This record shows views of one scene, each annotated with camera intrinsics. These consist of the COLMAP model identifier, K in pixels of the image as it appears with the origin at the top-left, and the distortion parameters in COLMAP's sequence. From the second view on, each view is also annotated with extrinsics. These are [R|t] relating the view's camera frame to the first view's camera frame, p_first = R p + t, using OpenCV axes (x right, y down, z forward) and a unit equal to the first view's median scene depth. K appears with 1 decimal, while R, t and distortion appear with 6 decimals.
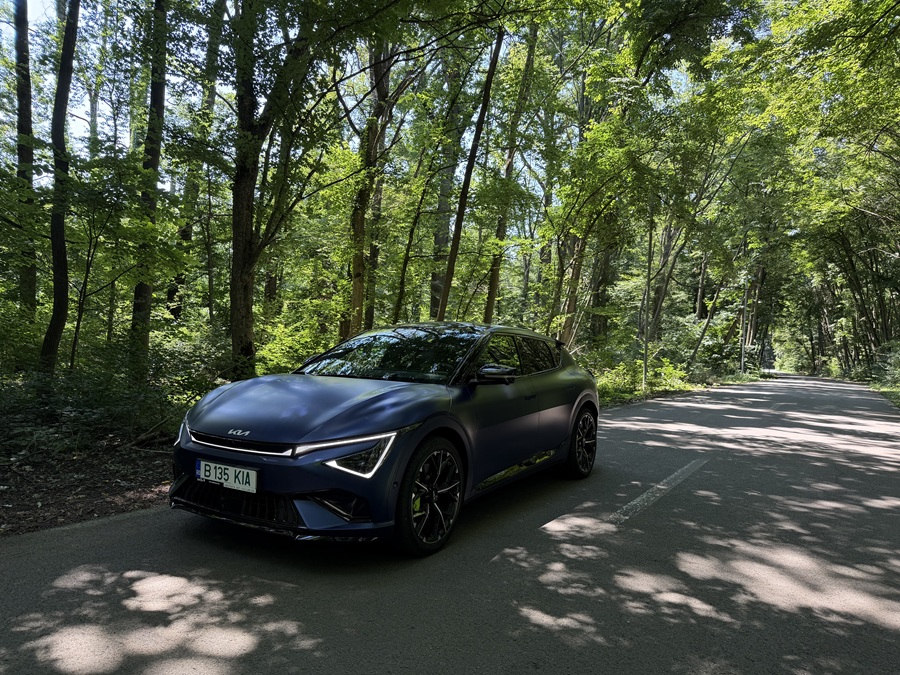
lens RADIAL K [[650.0, 0, 450.0], [0, 650.0, 337.5], [0, 0, 1]] dist [0.057230, -0.083928]
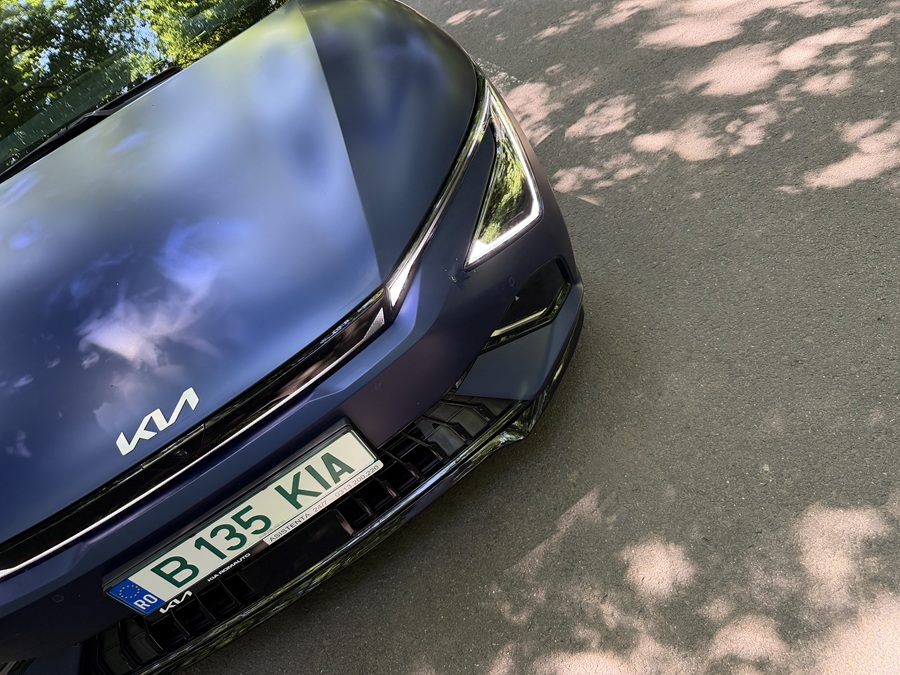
lens RADIAL K [[650.0, 0, 450.0], [0, 650.0, 337.5], [0, 0, 1]] dist [0.057230, -0.083928]
pose [[0.503366, -0.746925, 0.434425, -0.387152], [0.427266, 0.652156, 0.626208, -0.010539], [-0.751043, -0.129597, 0.647409, 0.773415]]
